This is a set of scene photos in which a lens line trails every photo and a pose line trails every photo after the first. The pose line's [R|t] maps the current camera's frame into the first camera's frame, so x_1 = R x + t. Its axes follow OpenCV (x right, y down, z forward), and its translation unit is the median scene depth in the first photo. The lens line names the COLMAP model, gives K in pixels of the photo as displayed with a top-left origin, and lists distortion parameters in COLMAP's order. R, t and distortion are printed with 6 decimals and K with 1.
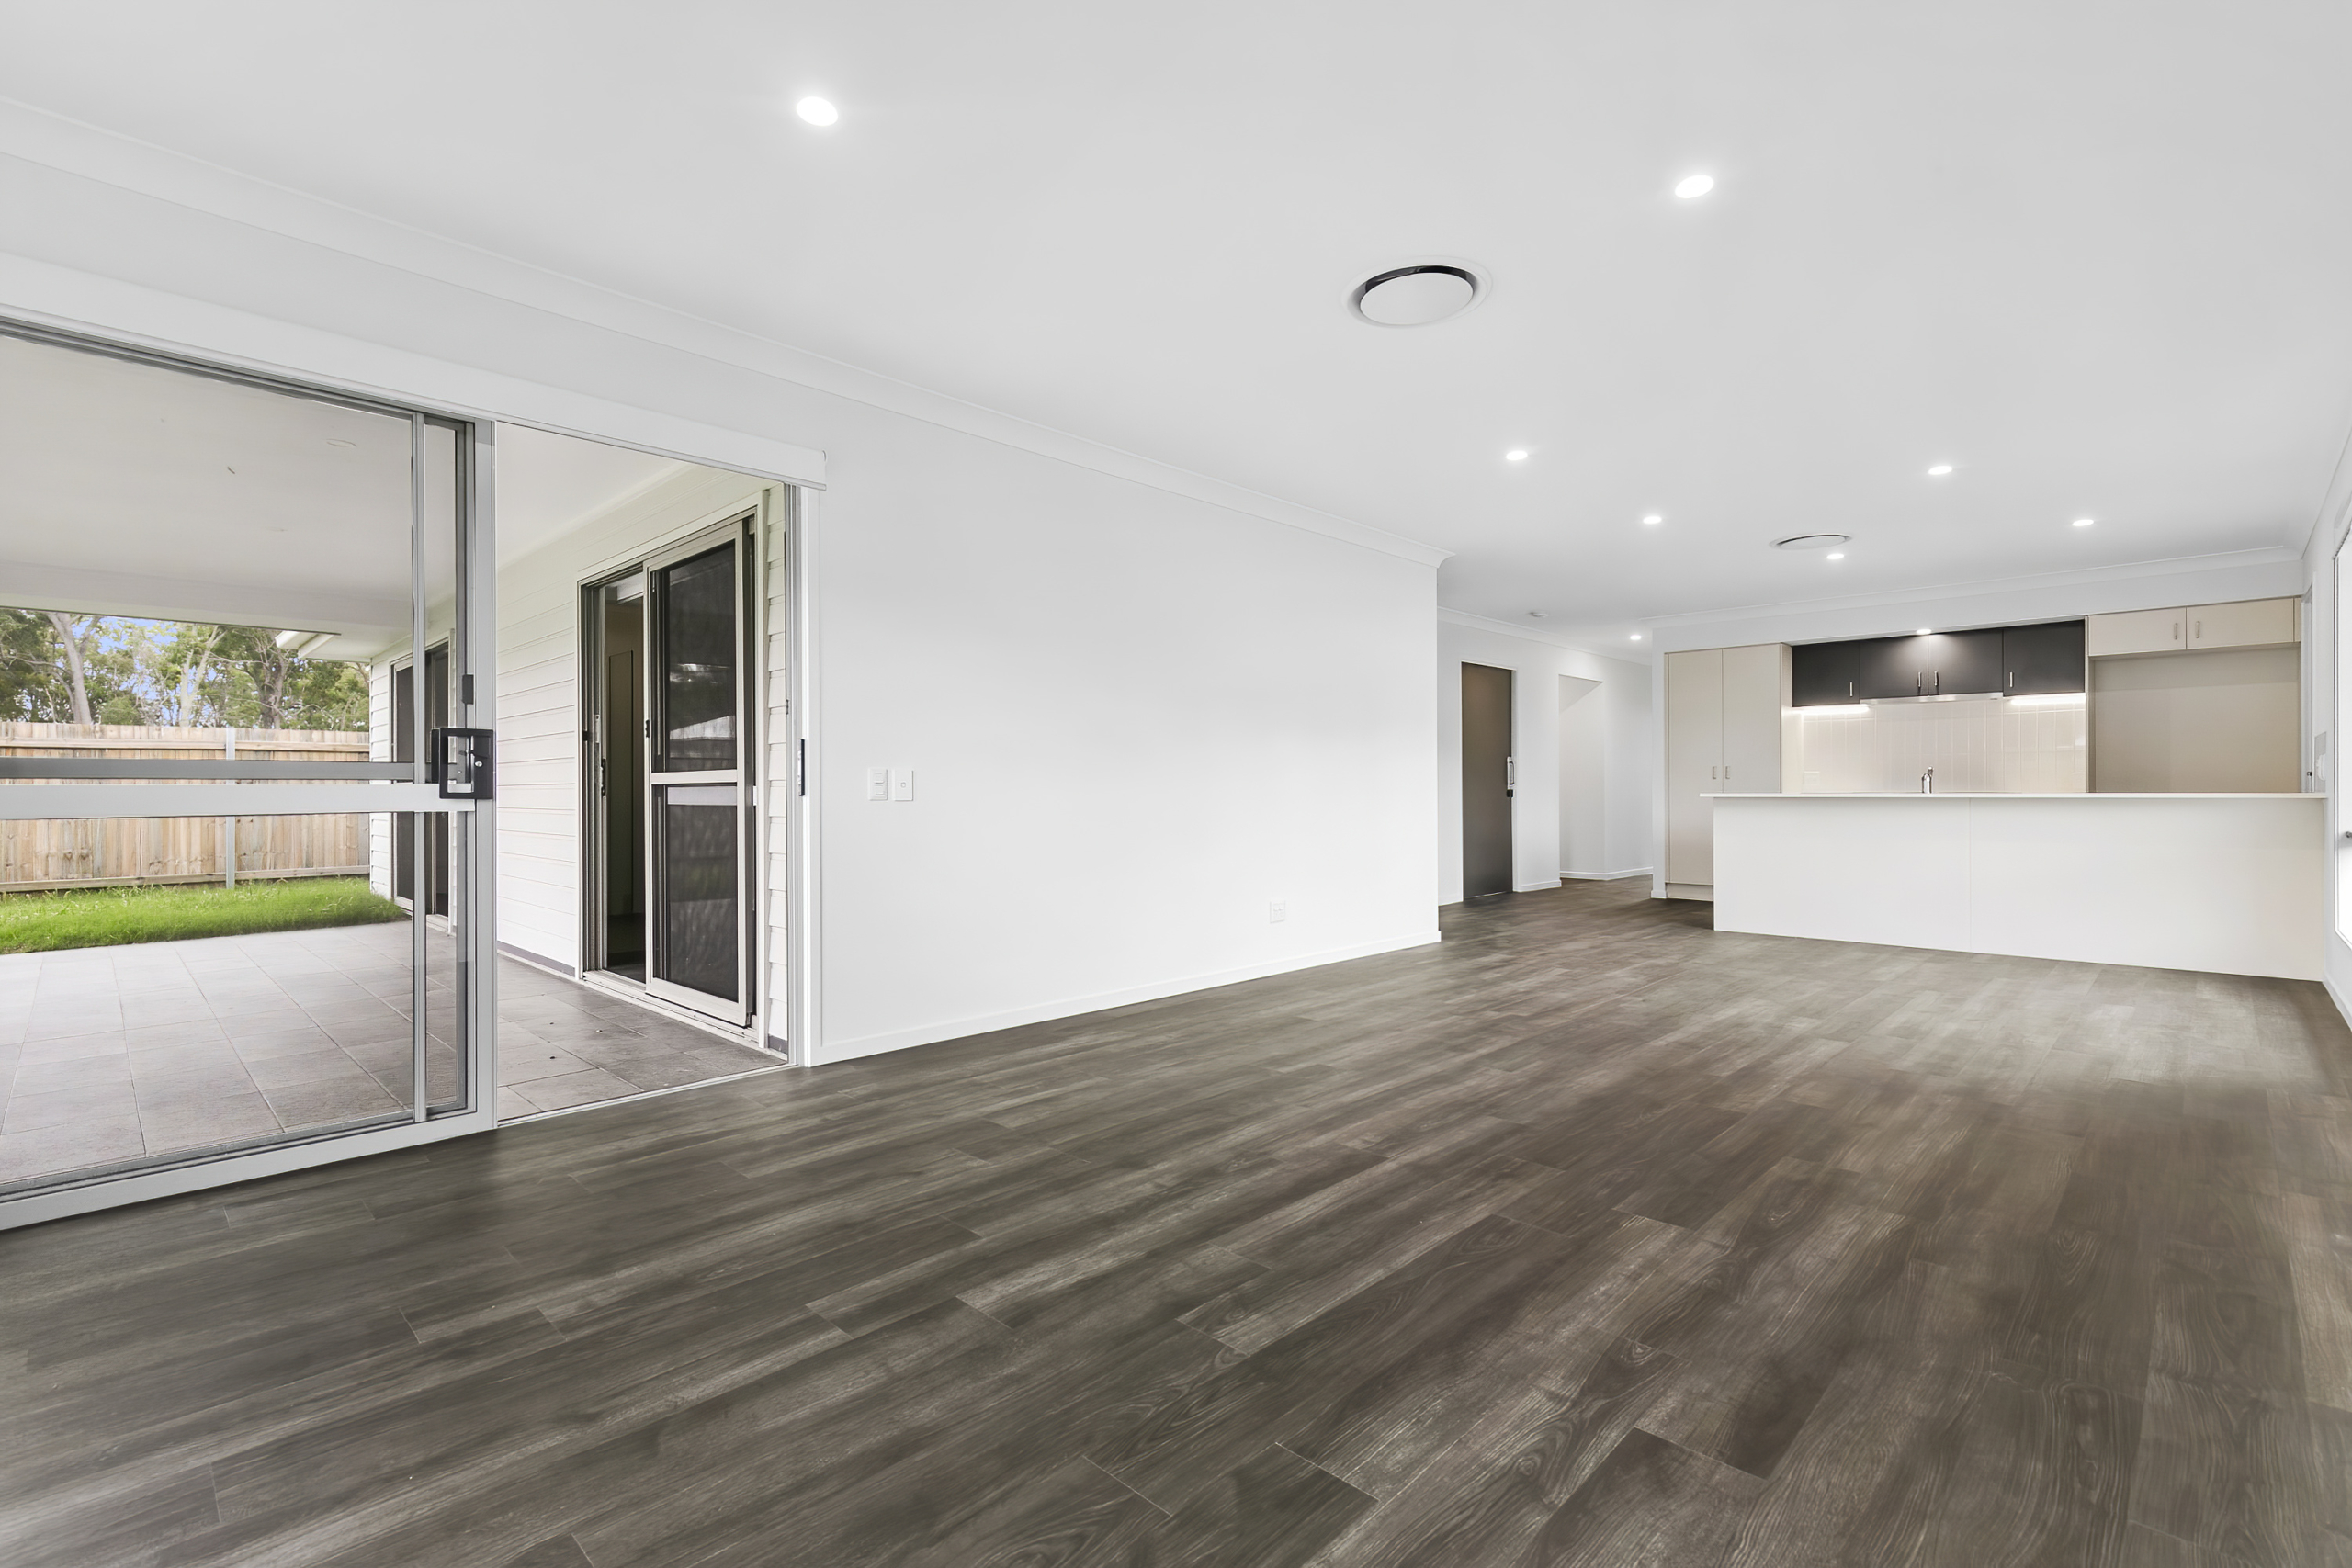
lens RADIAL K [[1068.5, 0, 1200.3], [0, 1068.5, 790.8], [0, 0, 1]] dist [0.002855, -0.000215]
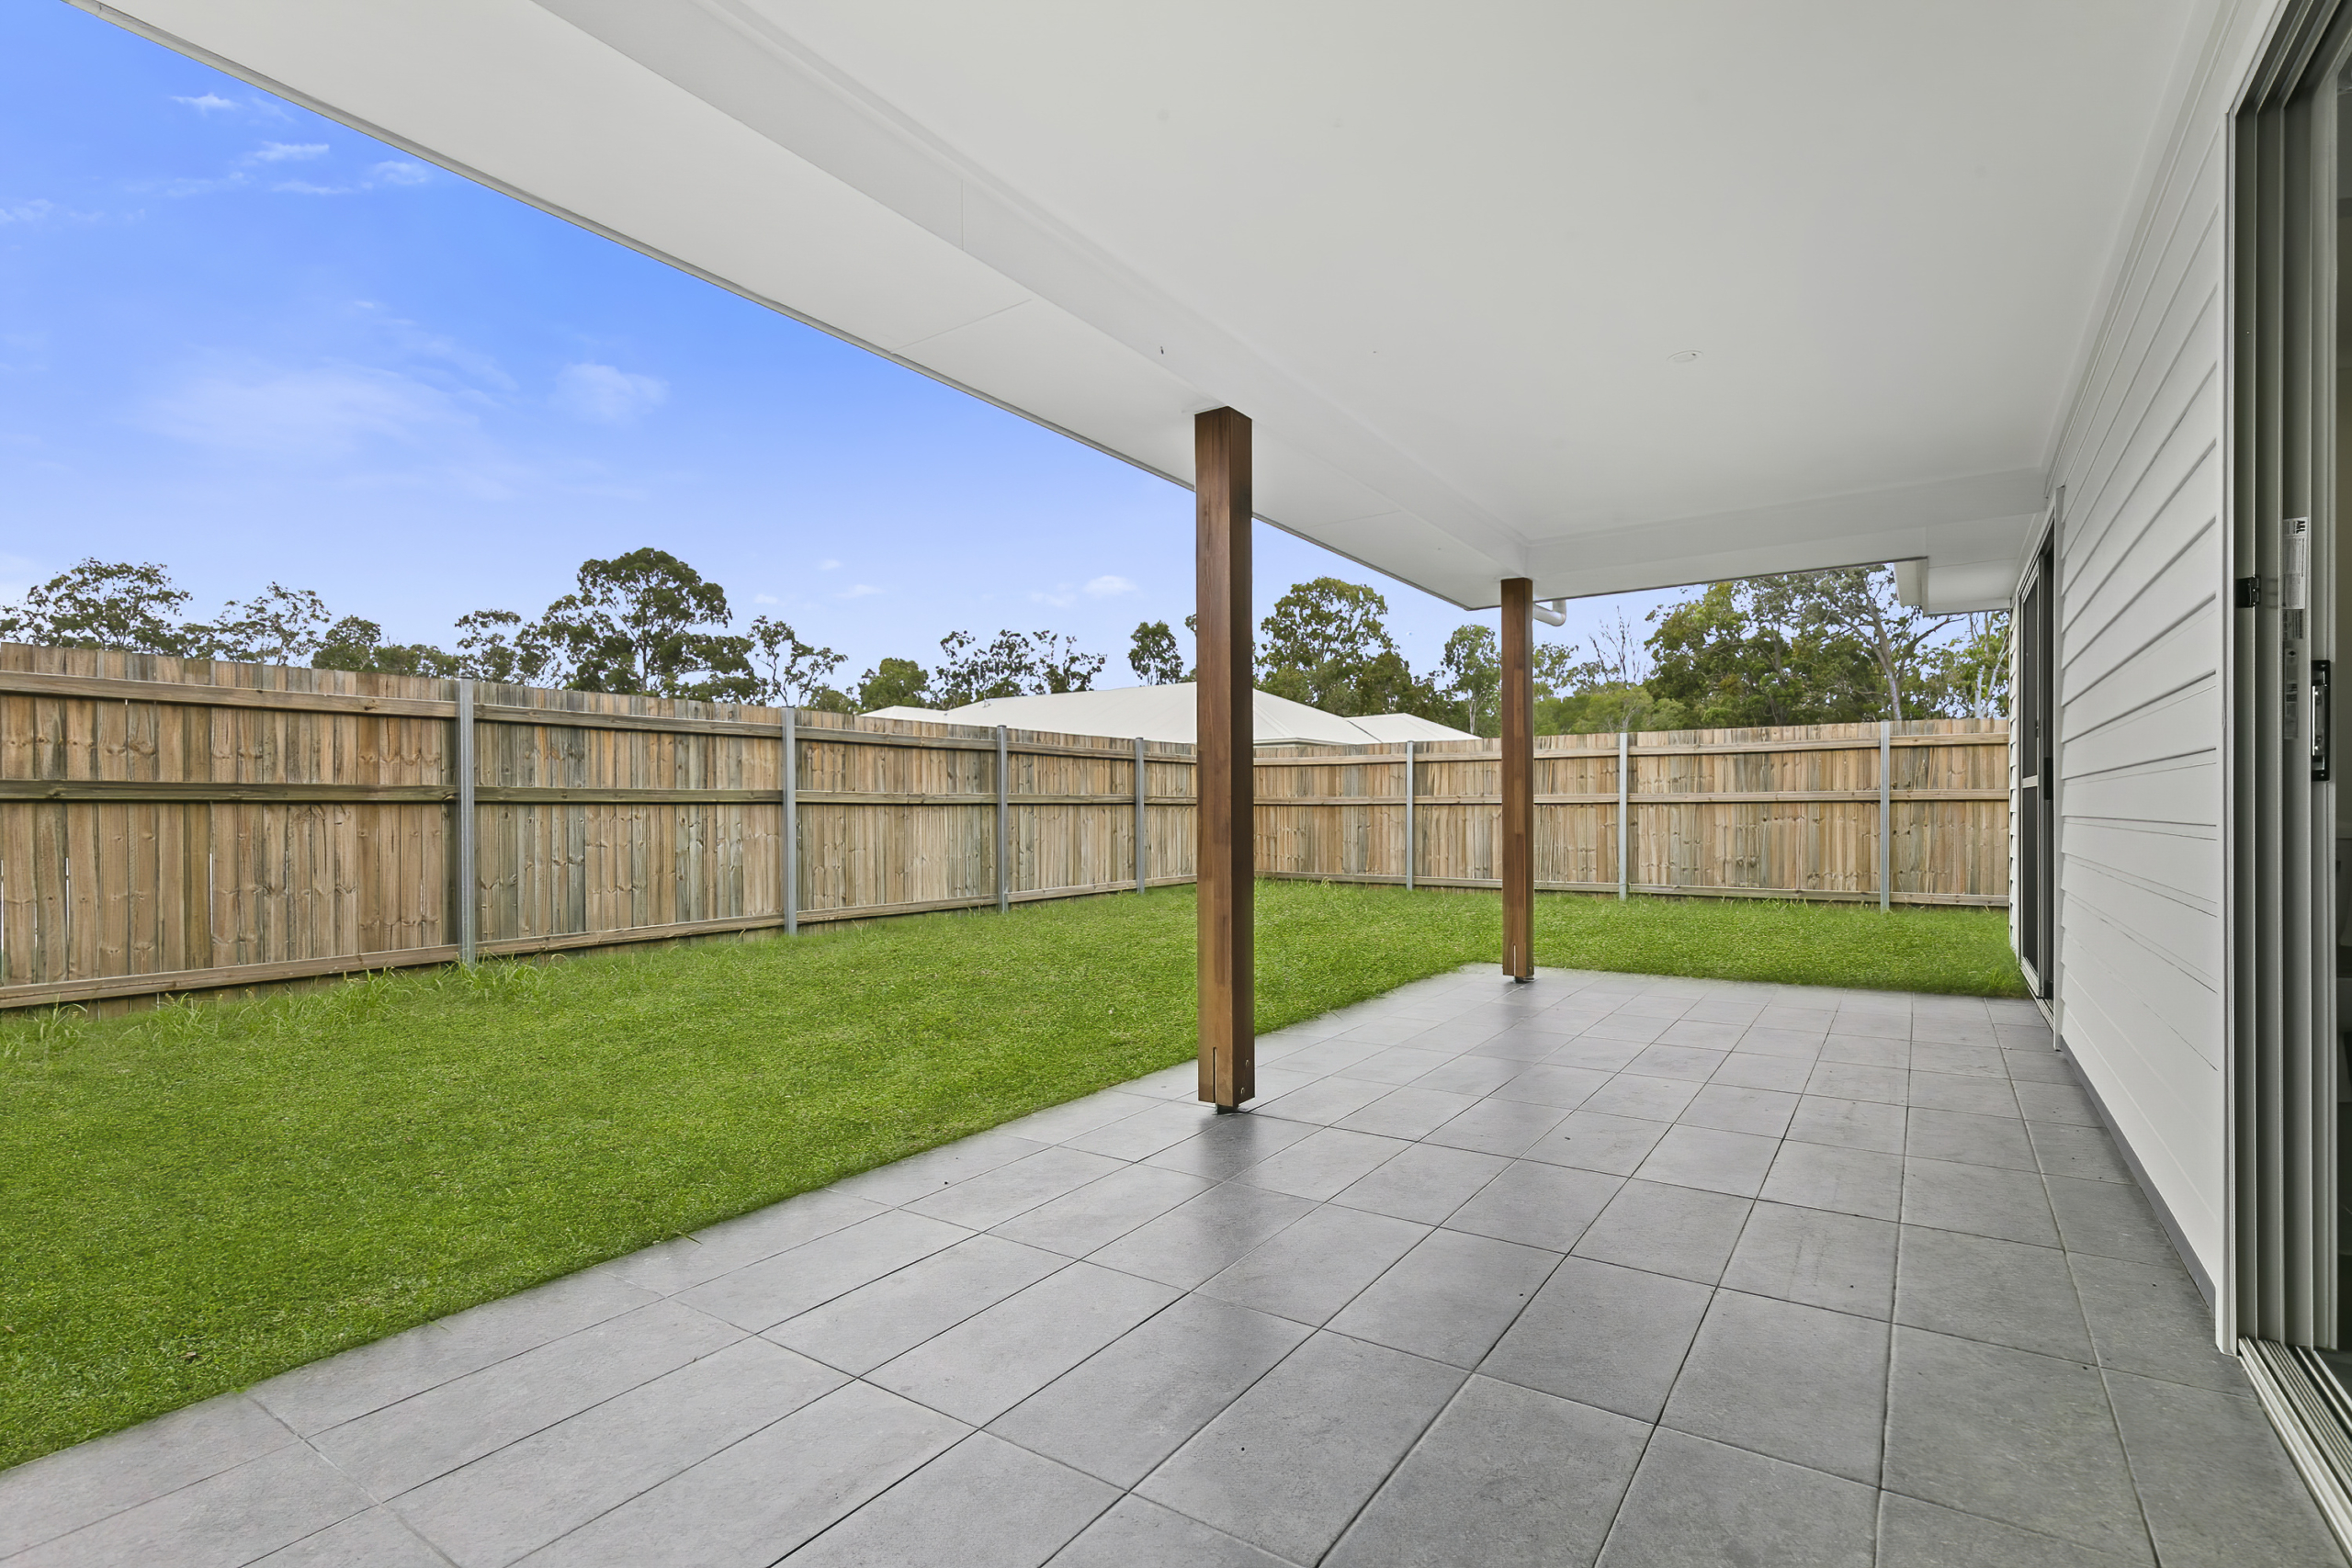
lens RADIAL K [[1093.1, 0, 1210.6], [0, 1093.1, 811.2], [0, 0, 1]] dist [0.002288, 0.000196]
pose [[0.178842, 0.006925, -0.983853, -0.169059], [-0.000785, 0.999976, 0.006896, 0.007415], [0.983878, -0.000461, 0.178843, 0.350725]]
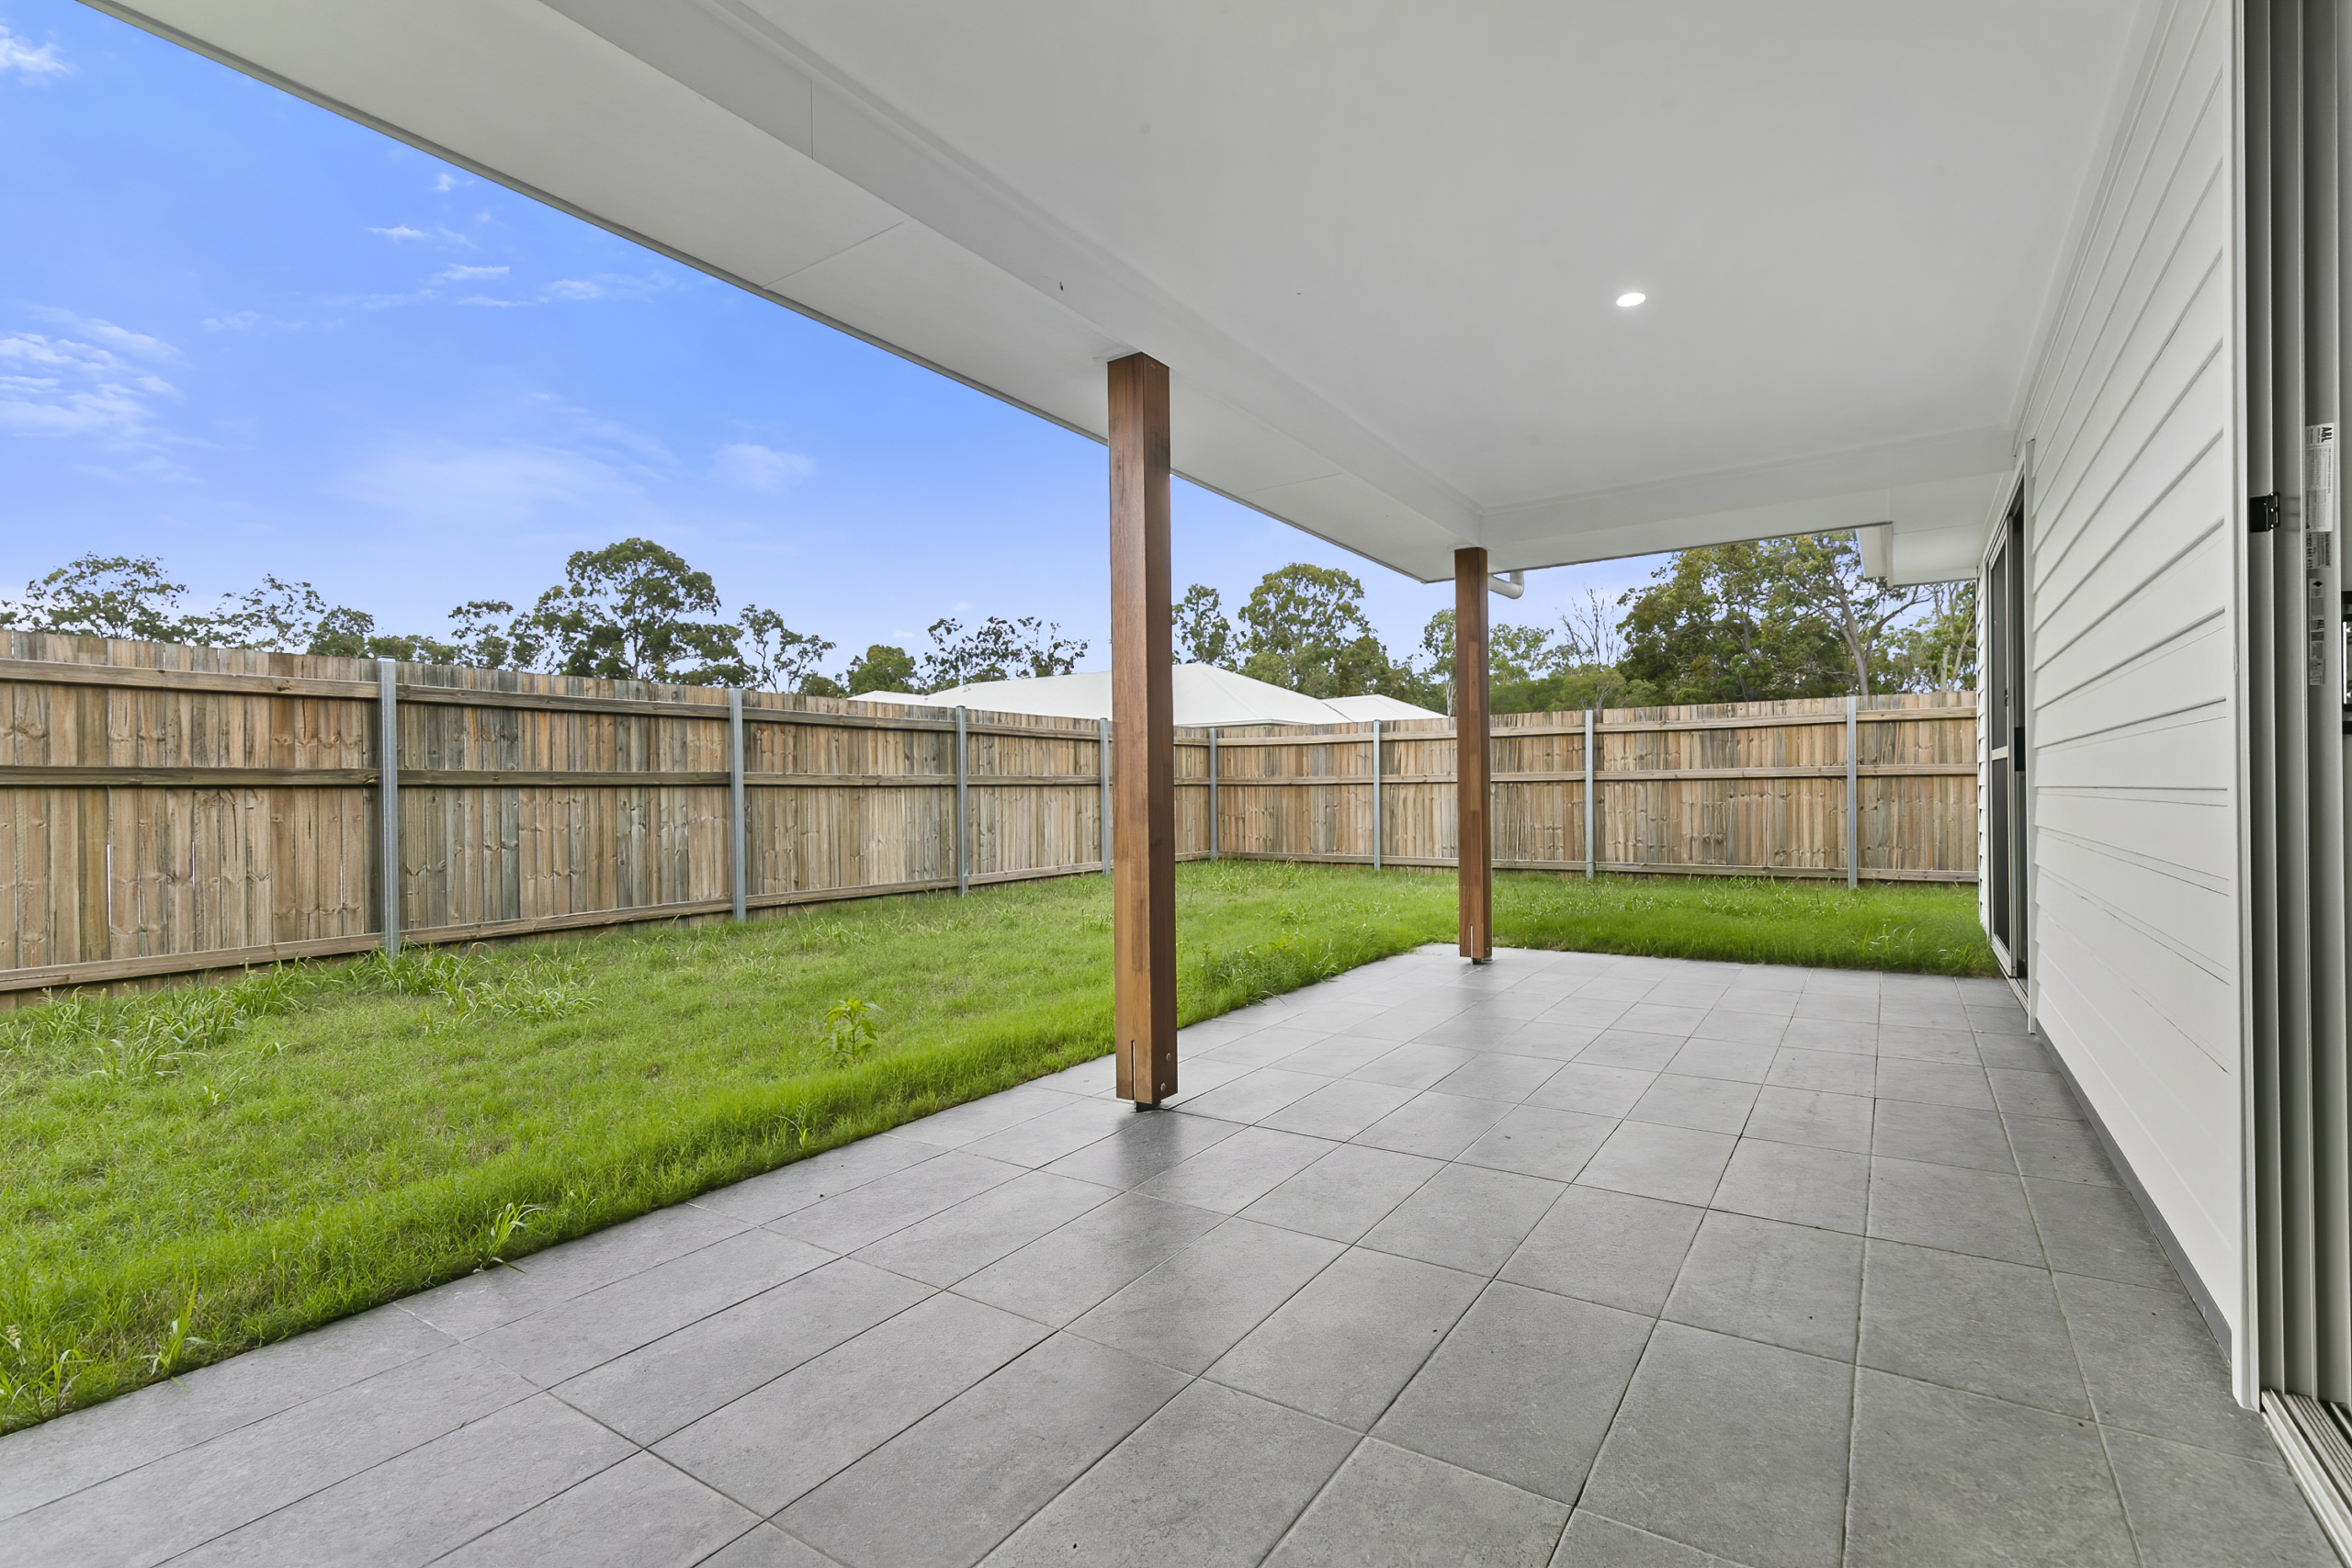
lens RADIAL K [[1068.5, 0, 1200.3], [0, 1068.5, 790.8], [0, 0, 1]] dist [0.002855, -0.000215]
pose [[0.182619, 0.003013, -0.983179, -0.194701], [0.006004, 0.999973, 0.004179, 0.009689], [0.983165, -0.006666, 0.182596, 0.375803]]
